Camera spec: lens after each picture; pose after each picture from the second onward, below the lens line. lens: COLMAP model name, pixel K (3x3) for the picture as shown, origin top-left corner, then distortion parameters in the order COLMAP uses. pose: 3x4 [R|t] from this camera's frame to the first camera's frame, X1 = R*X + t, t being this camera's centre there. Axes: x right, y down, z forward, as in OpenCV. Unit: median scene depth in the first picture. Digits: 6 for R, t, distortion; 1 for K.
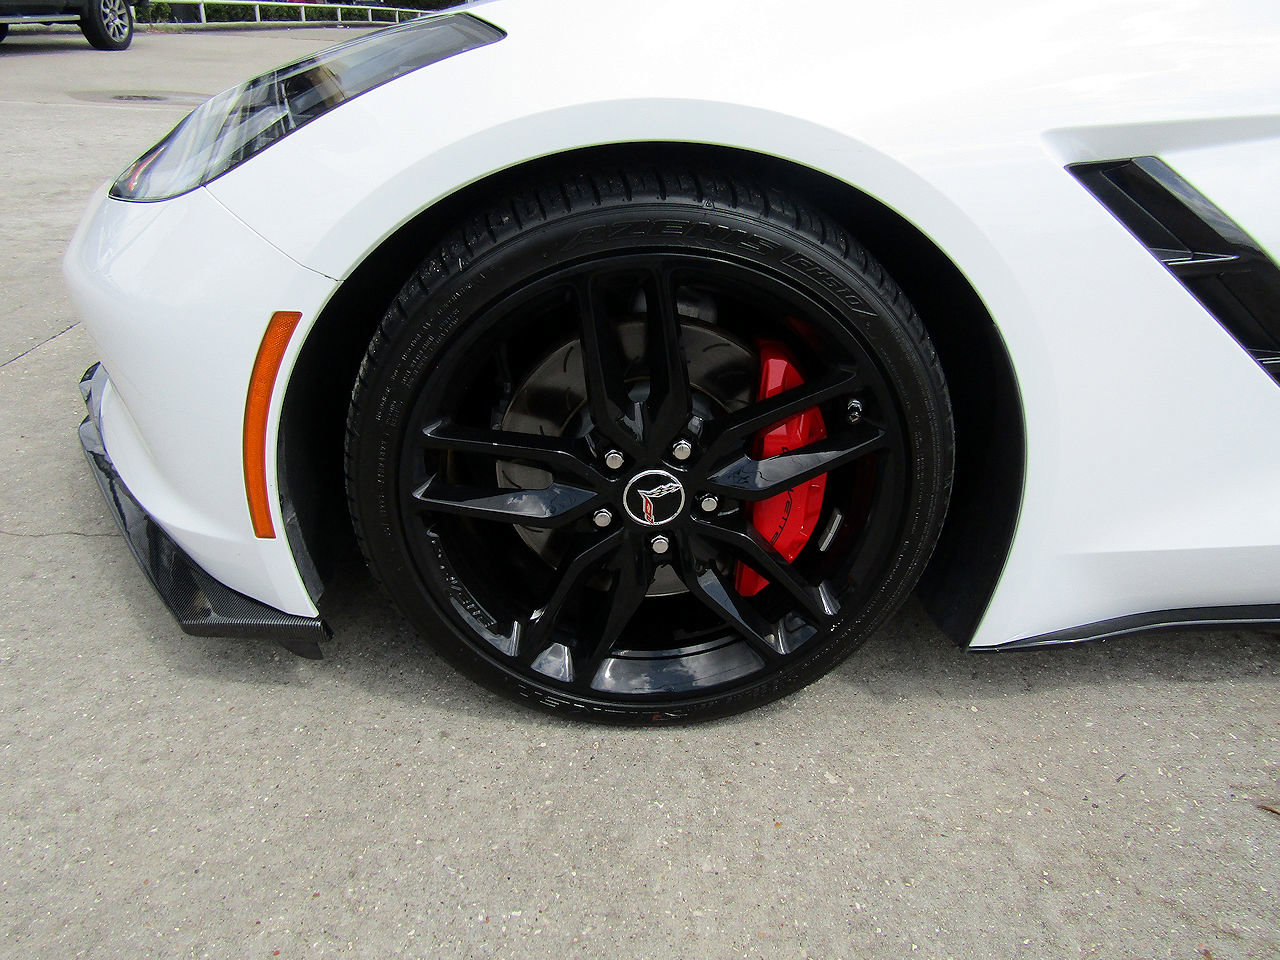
lens RADIAL K [[882.7, 0, 650.6], [0, 882.7, 474.7], [0, 0, 1]] dist [0.004206, -0.008045]
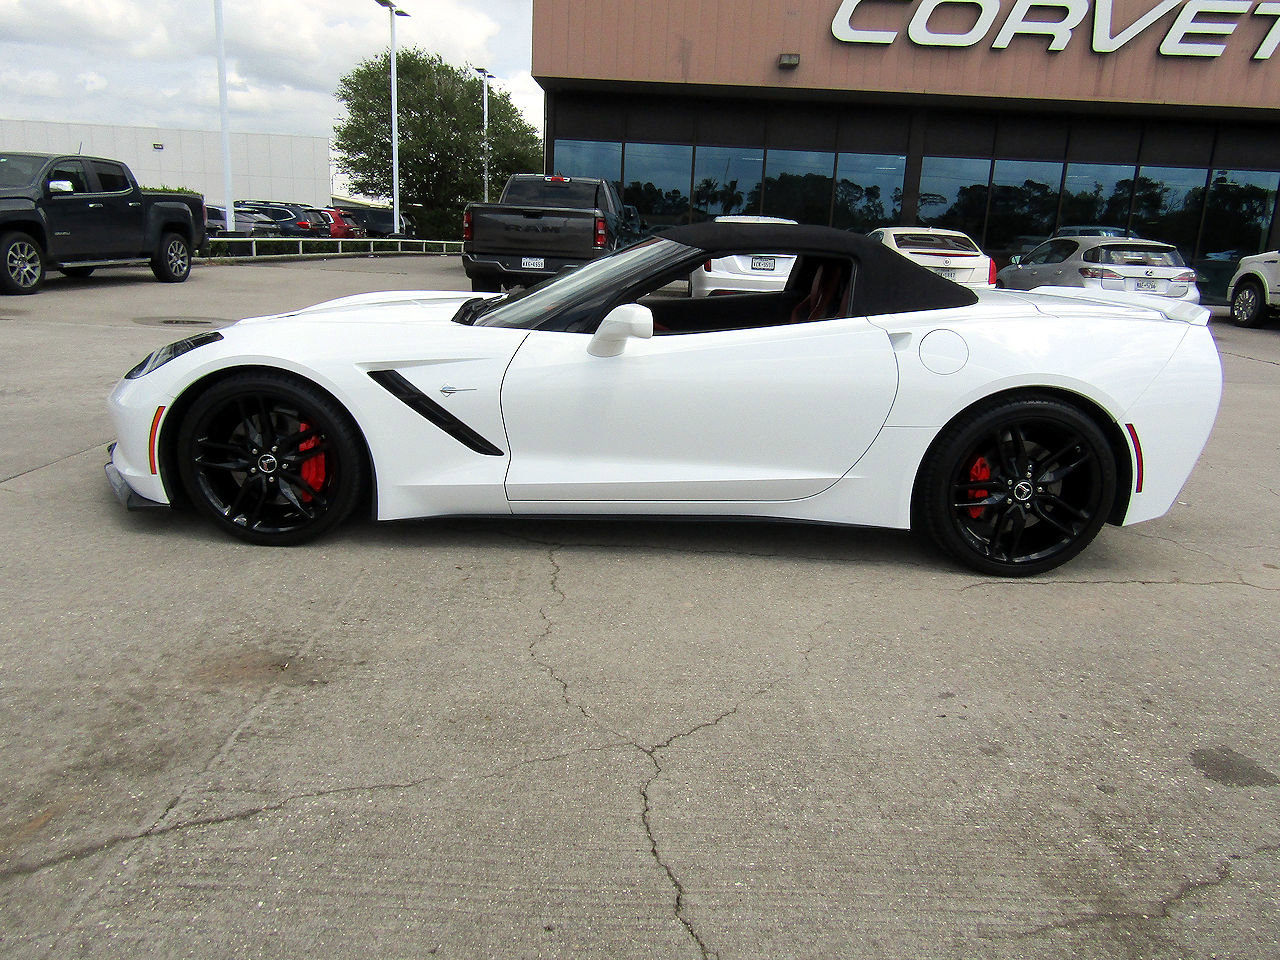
lens RADIAL K [[882.7, 0, 648.0], [0, 882.7, 470.2], [0, 0, 1]] dist [0.004206, -0.008045]
pose [[0.999530, 0.011998, -0.028213, 1.090600], [-0.017959, 0.974964, -0.221635, 0.542383], [0.024848, 0.222038, 0.974721, -1.587250]]
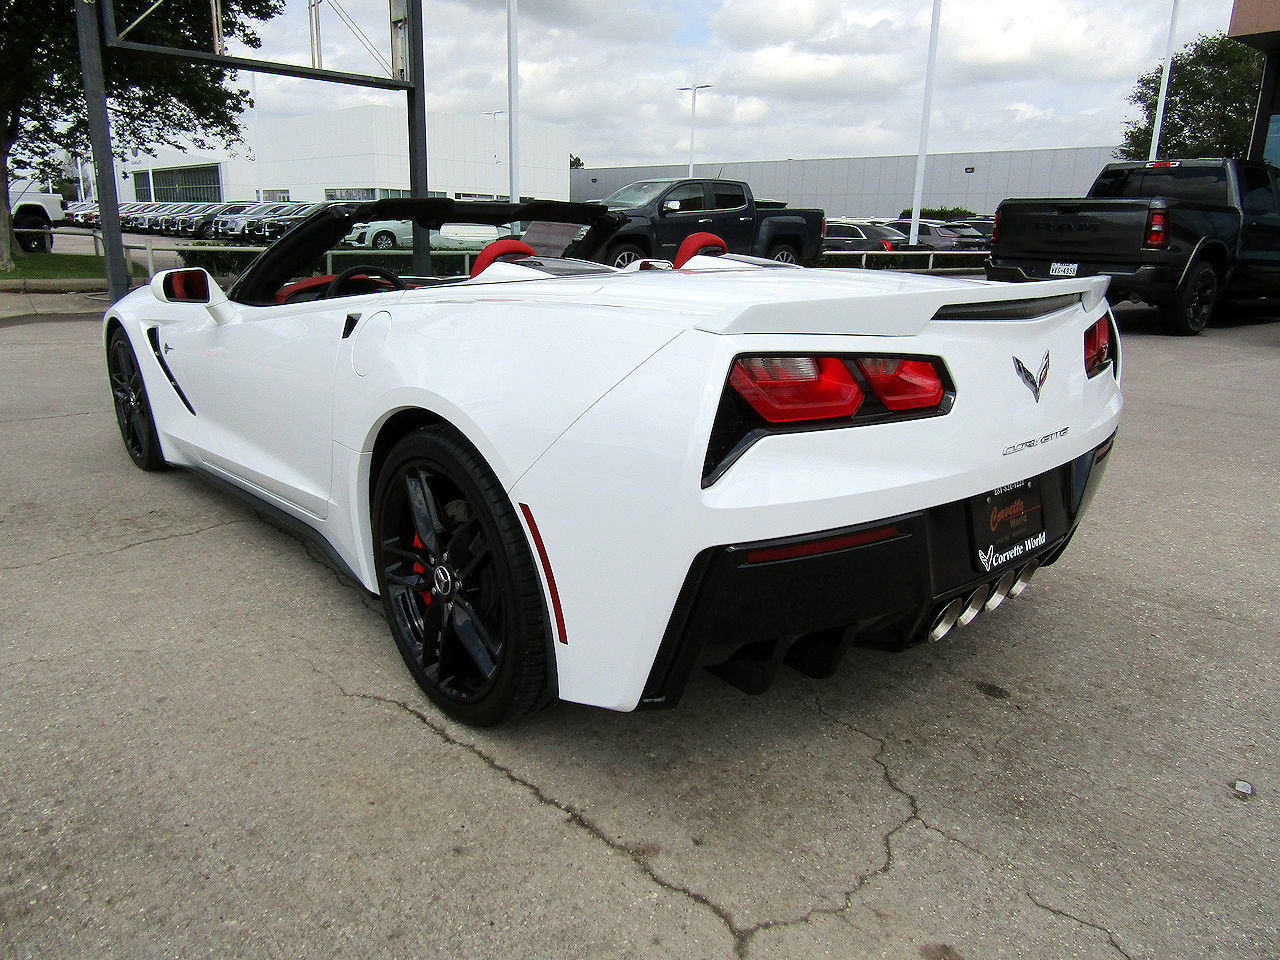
lens RADIAL K [[882.7, 0, 645.2], [0, 882.7, 489.0], [0, 0, 1]] dist [0.004206, -0.008045]
pose [[0.628222, 0.191466, -0.754107, 3.374340], [-0.353240, 0.933783, -0.057187, -0.141535], [0.693224, 0.302307, 0.654257, 0.038721]]
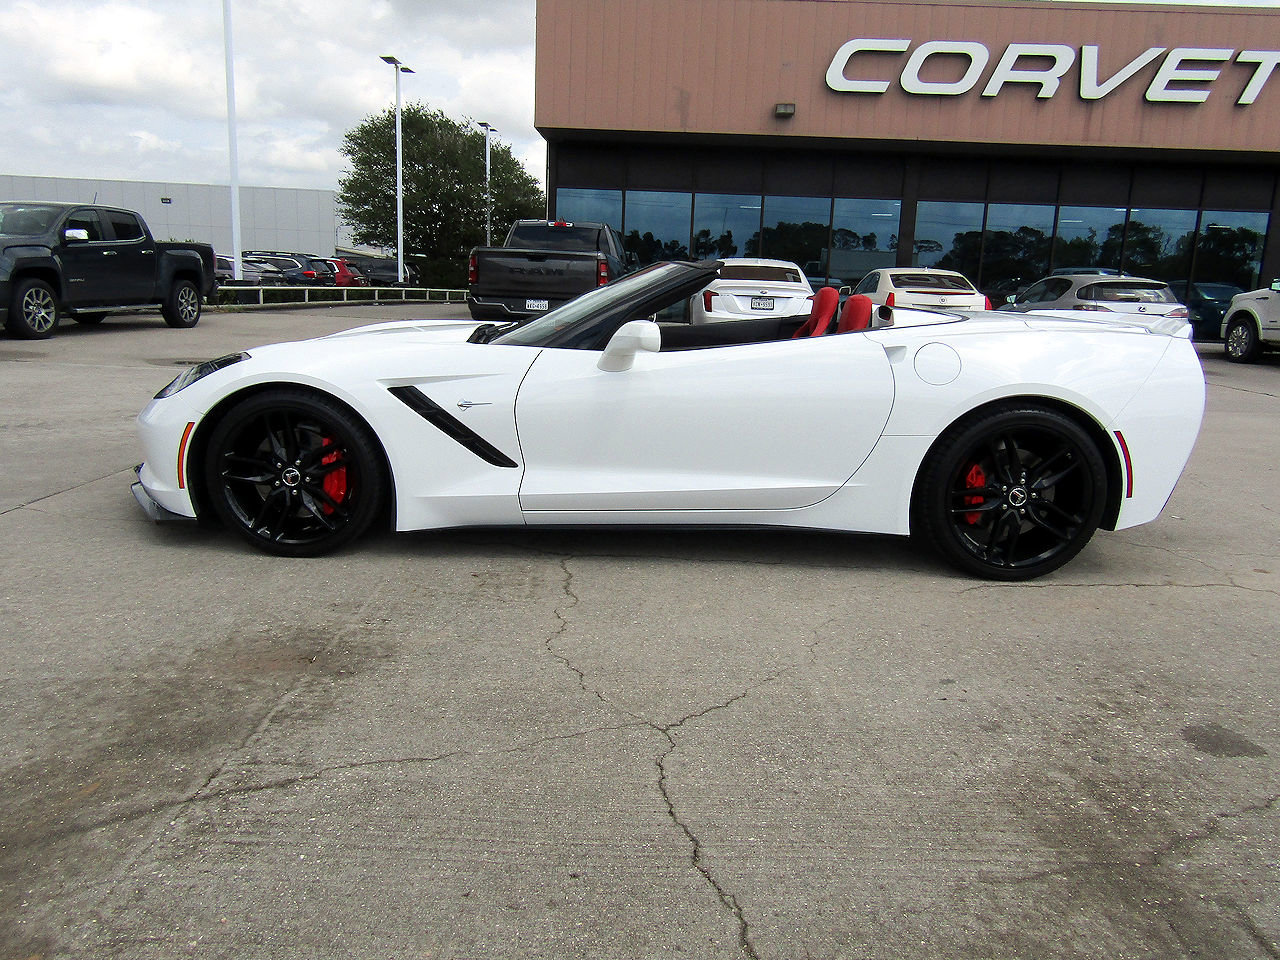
lens RADIAL K [[882.7, 0, 649.3], [0, 882.7, 476.2], [0, 0, 1]] dist [0.004206, -0.008045]
pose [[0.999576, 0.000886, -0.029108, 1.074988], [-0.008592, 0.964018, -0.265700, 0.663218], [0.027825, 0.265837, 0.963616, -1.657917]]
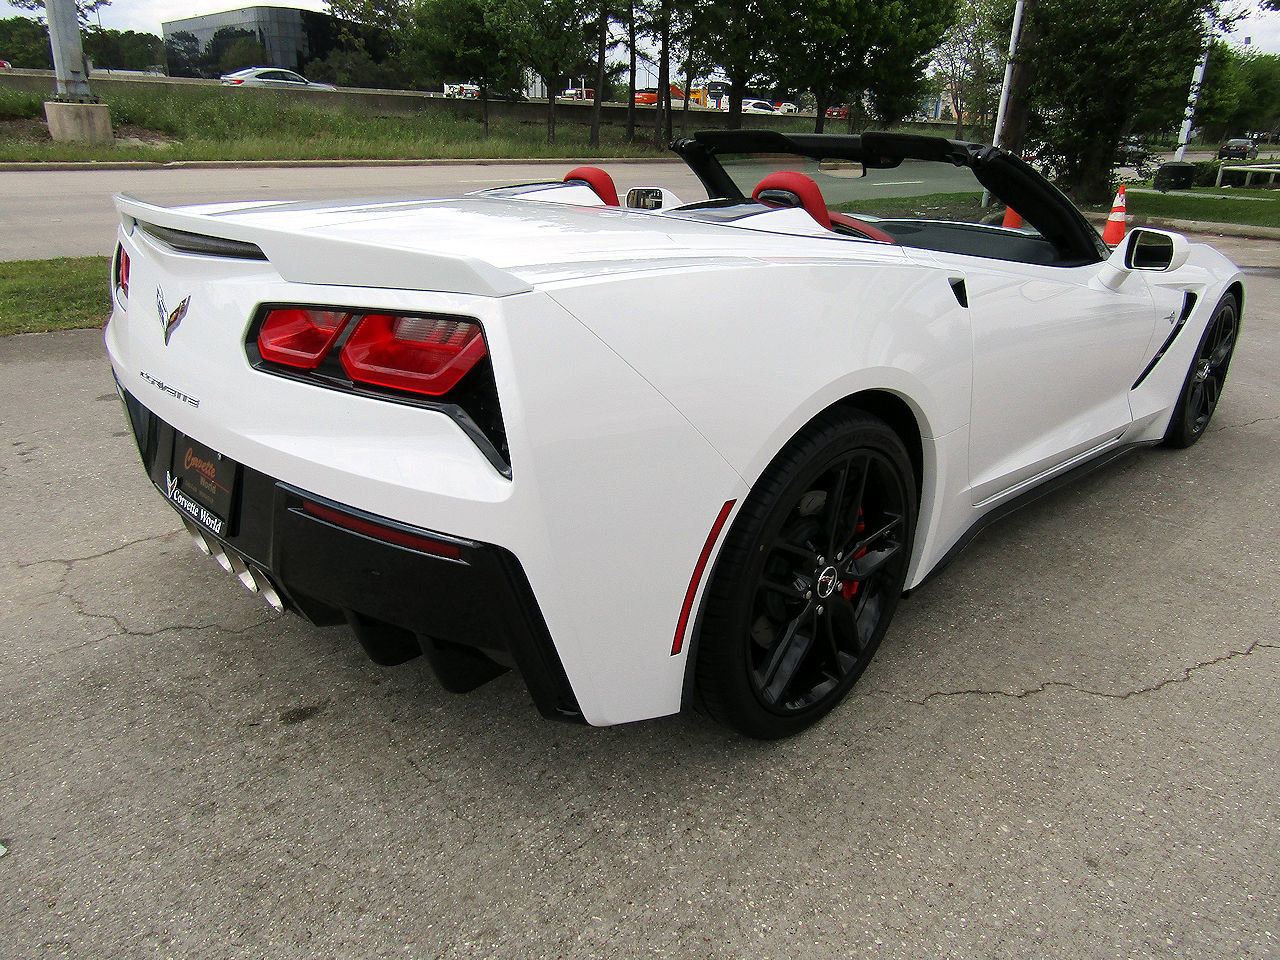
lens RADIAL K [[882.7, 0, 634.8], [0, 882.7, 475.8], [0, 0, 1]] dist [0.004206, -0.008045]
pose [[-0.726221, 0.185553, -0.661947, 3.065285], [-0.373684, 0.701663, 0.606654, -1.452893], [0.577030, 0.687924, -0.440224, 2.411507]]
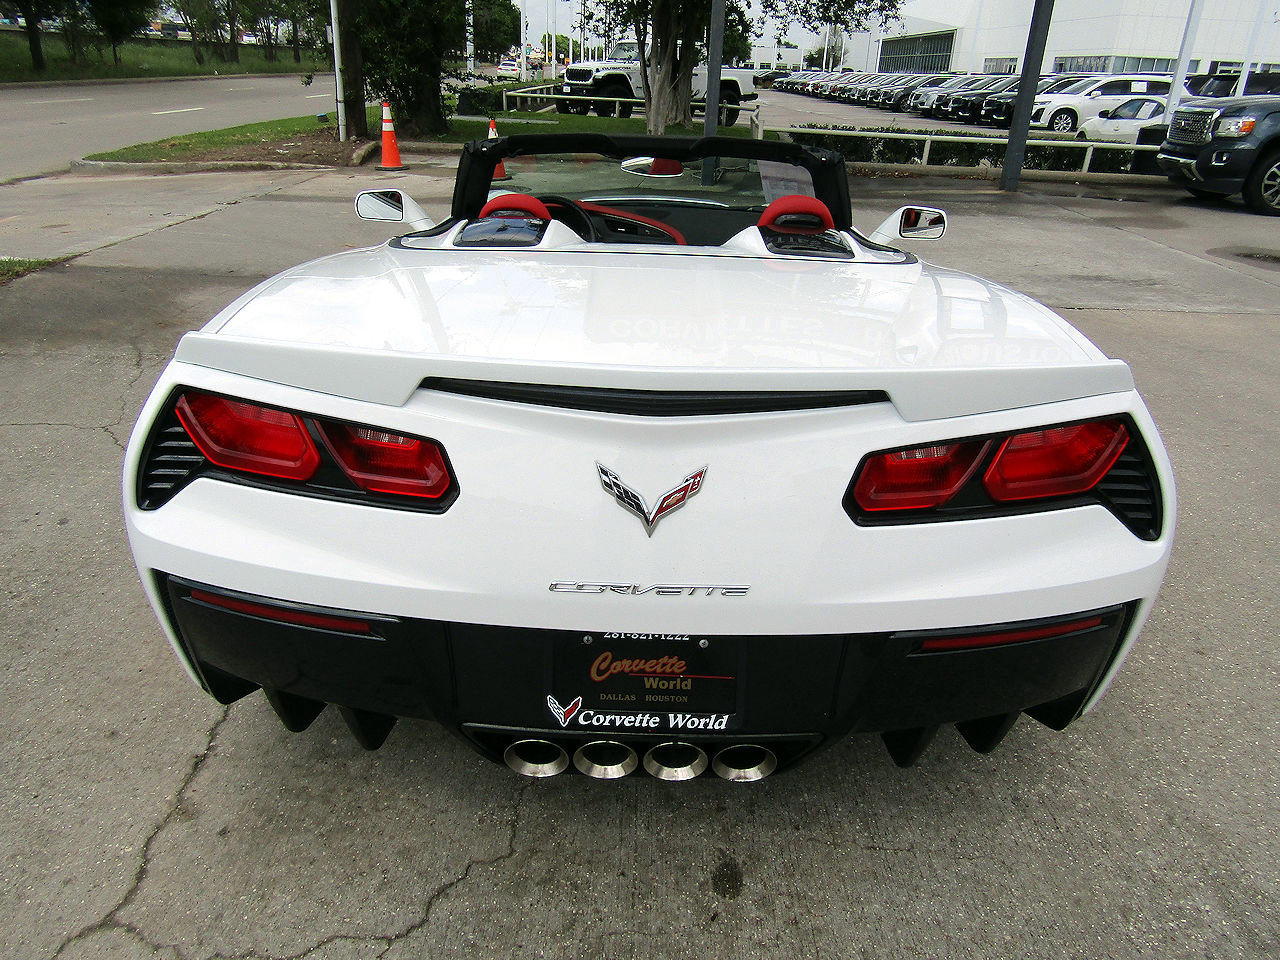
lens RADIAL K [[882.7, 0, 642.3], [0, 882.7, 472.1], [0, 0, 1]] dist [0.004206, -0.008045]
pose [[-0.062151, 0.365264, -0.928827, 3.562851], [-0.485672, 0.801943, 0.347864, -0.968801], [0.871929, 0.472726, 0.127557, 1.187733]]
